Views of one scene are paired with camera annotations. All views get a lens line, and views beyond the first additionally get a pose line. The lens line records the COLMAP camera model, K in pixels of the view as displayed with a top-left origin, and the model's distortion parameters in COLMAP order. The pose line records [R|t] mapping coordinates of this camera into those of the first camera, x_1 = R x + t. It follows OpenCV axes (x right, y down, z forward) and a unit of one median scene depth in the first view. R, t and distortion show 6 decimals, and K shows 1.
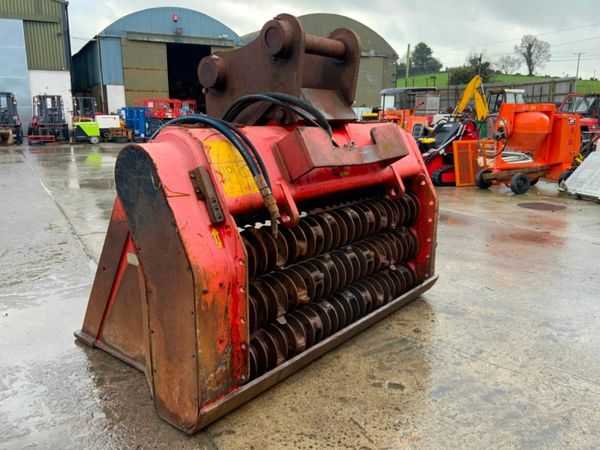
lens RADIAL K [[500.0, 0, 300.0], [0, 500.0, 225.0], [0, 0, 1]] dist [0.064346, -0.127407]
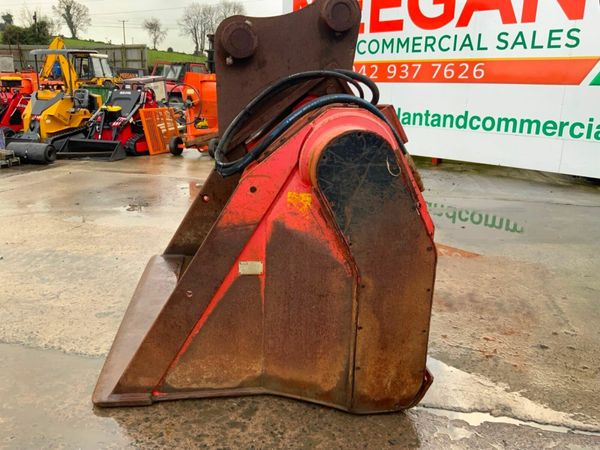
lens RADIAL K [[500.0, 0, 300.0], [0, 500.0, 225.0], [0, 0, 1]] dist [0.064346, -0.127407]
pose [[0.673469, -0.183280, 0.716134, -0.226590], [0.134372, 0.982989, 0.125209, -0.024970], [-0.726900, 0.011904, 0.686641, 0.097589]]
